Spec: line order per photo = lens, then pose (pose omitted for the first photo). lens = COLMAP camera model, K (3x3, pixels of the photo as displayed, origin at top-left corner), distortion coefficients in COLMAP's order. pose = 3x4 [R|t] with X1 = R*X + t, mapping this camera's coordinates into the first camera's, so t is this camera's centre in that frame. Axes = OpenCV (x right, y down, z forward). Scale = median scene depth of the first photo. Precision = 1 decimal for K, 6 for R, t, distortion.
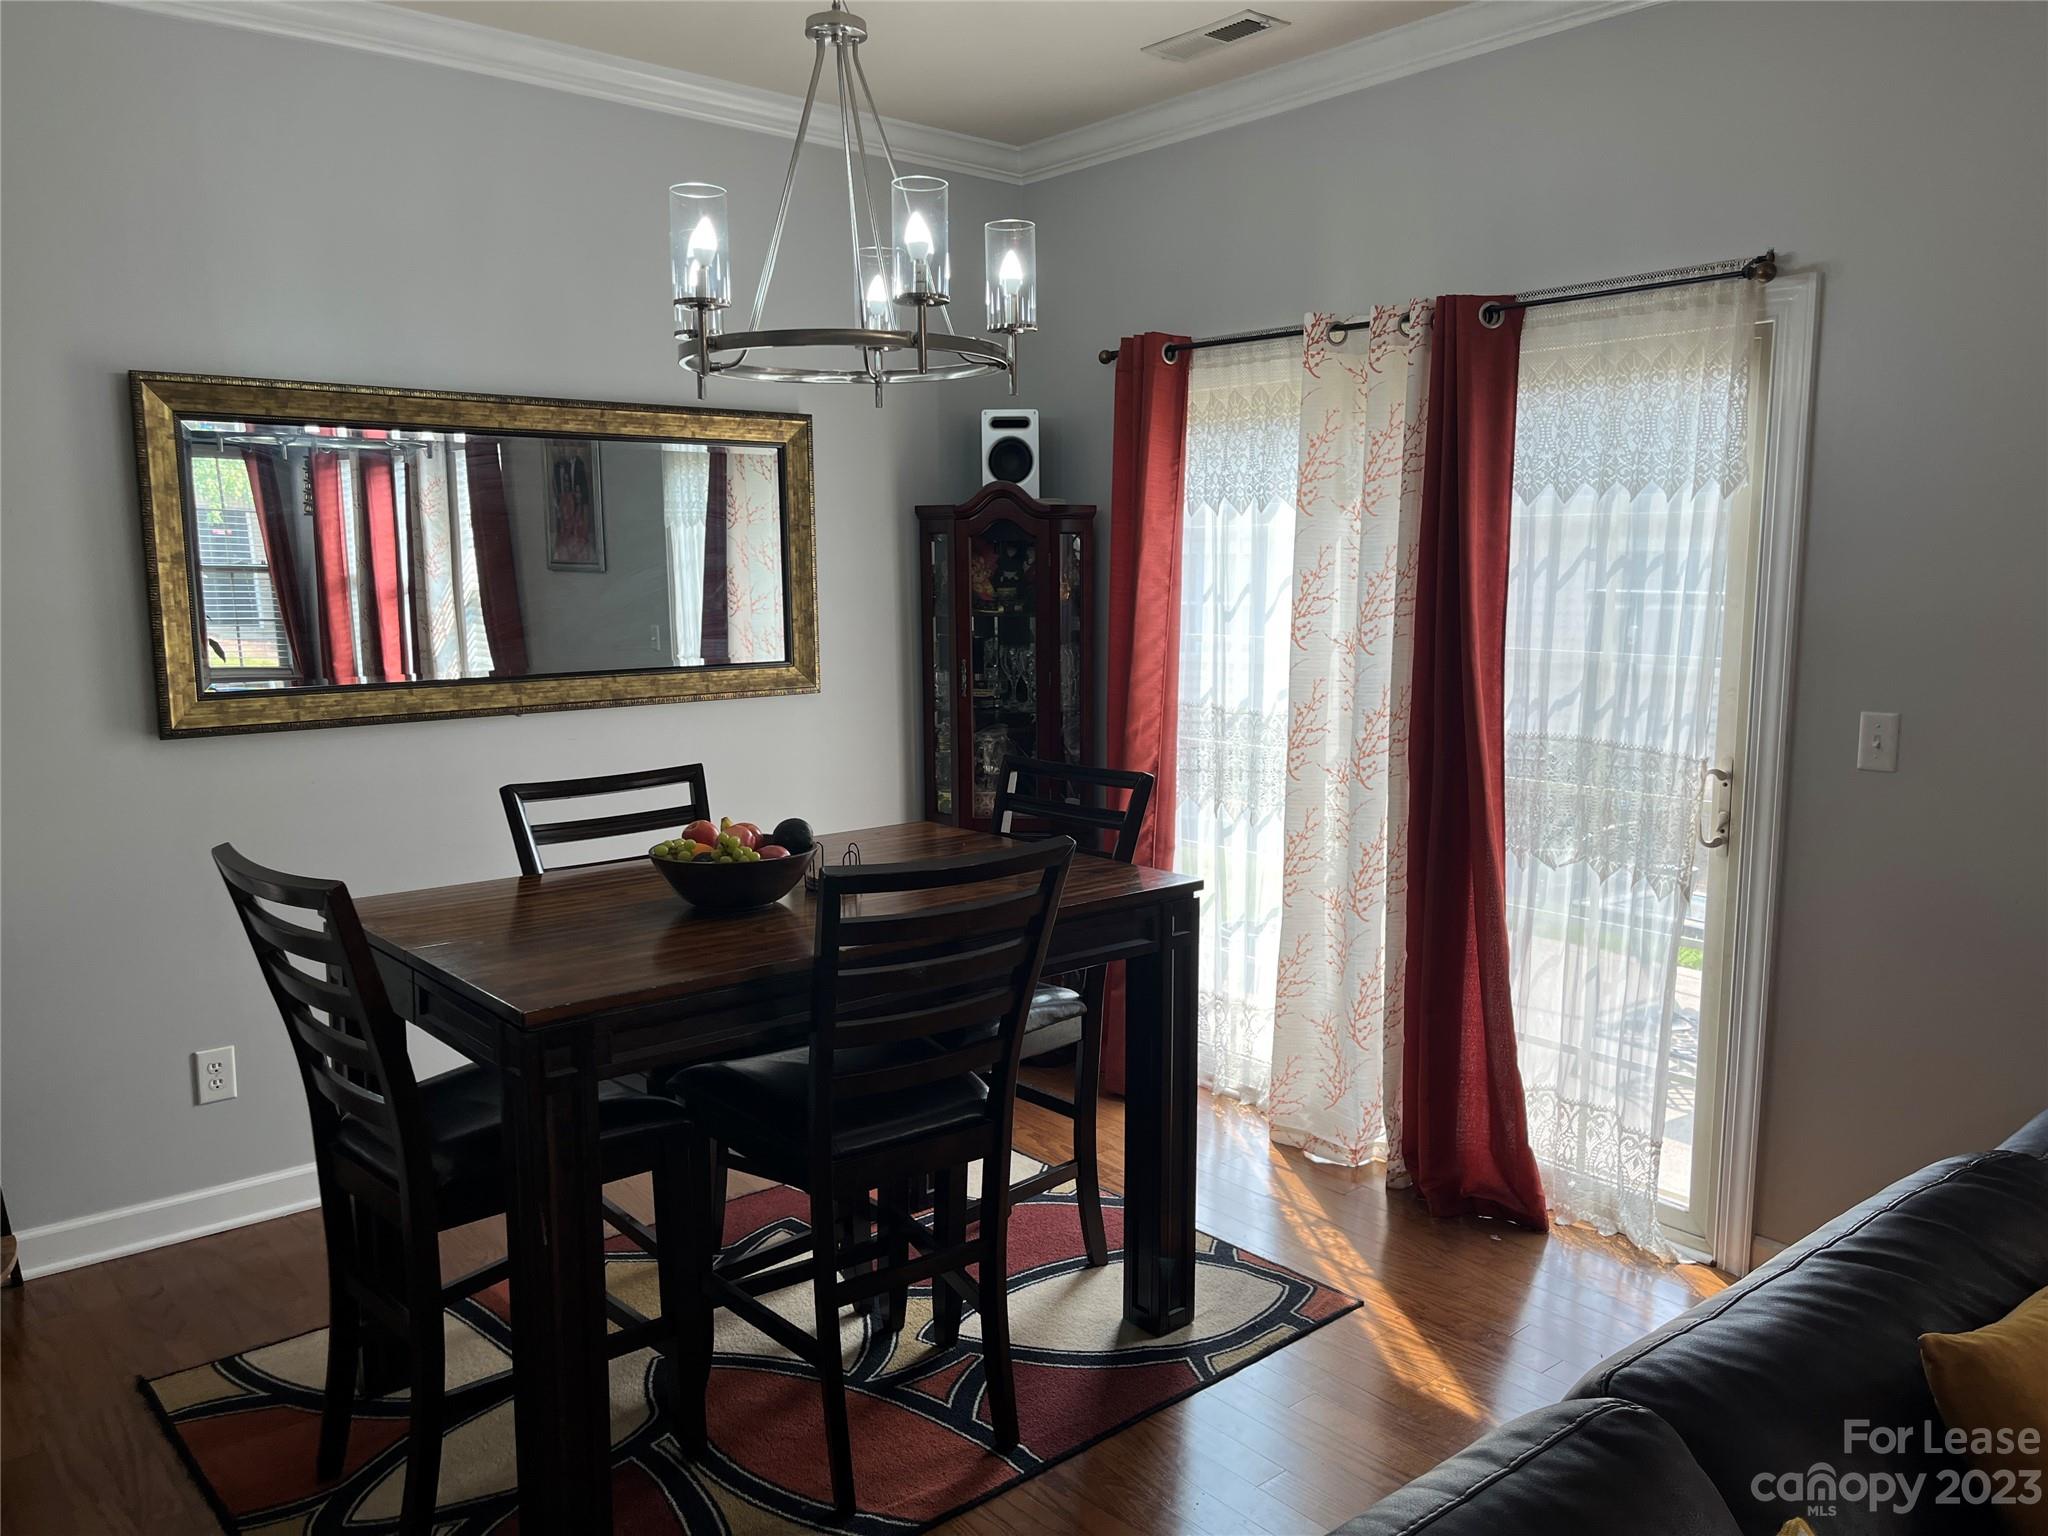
lens RADIAL K [[1544.8, 0, 1024.0], [0, 1544.8, 768.0], [0, 0, 1]] dist [0.057965, -0.091276]
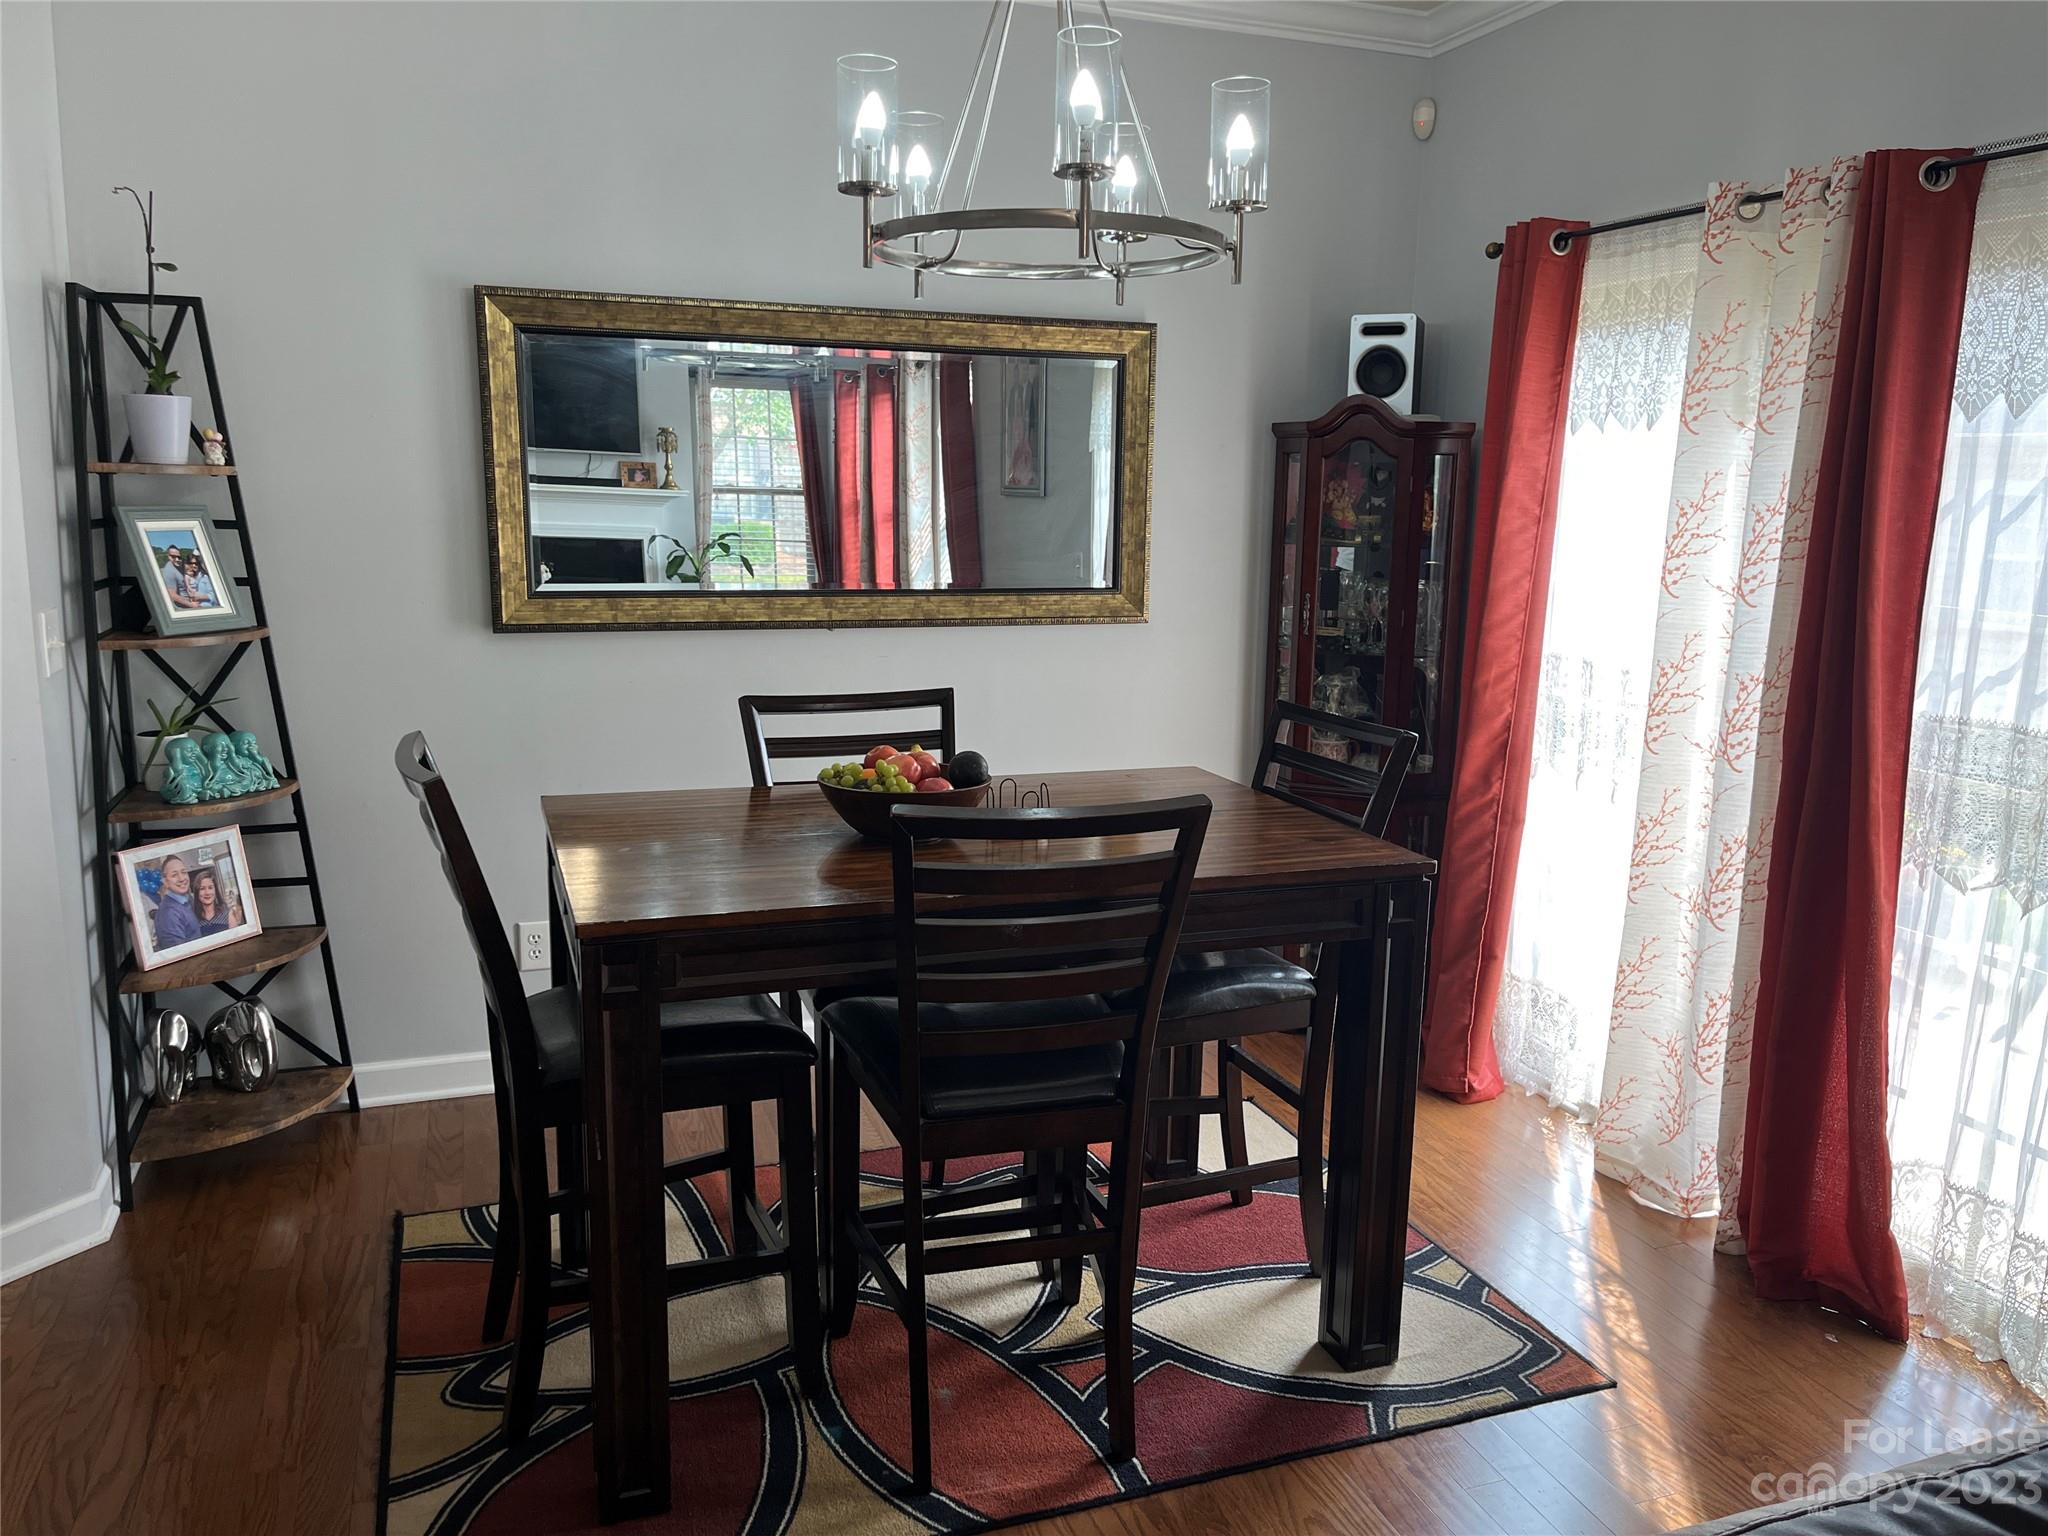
lens RADIAL K [[1541.8, 0, 1028.3], [0, 1541.8, 777.5], [0, 0, 1]] dist [0.062698, -0.091448]
pose [[0.937742, 0.084081, -0.337002, 0.156129], [-0.067423, 0.995867, 0.060853, -0.008378], [0.340726, -0.034343, 0.939535, 0.104836]]
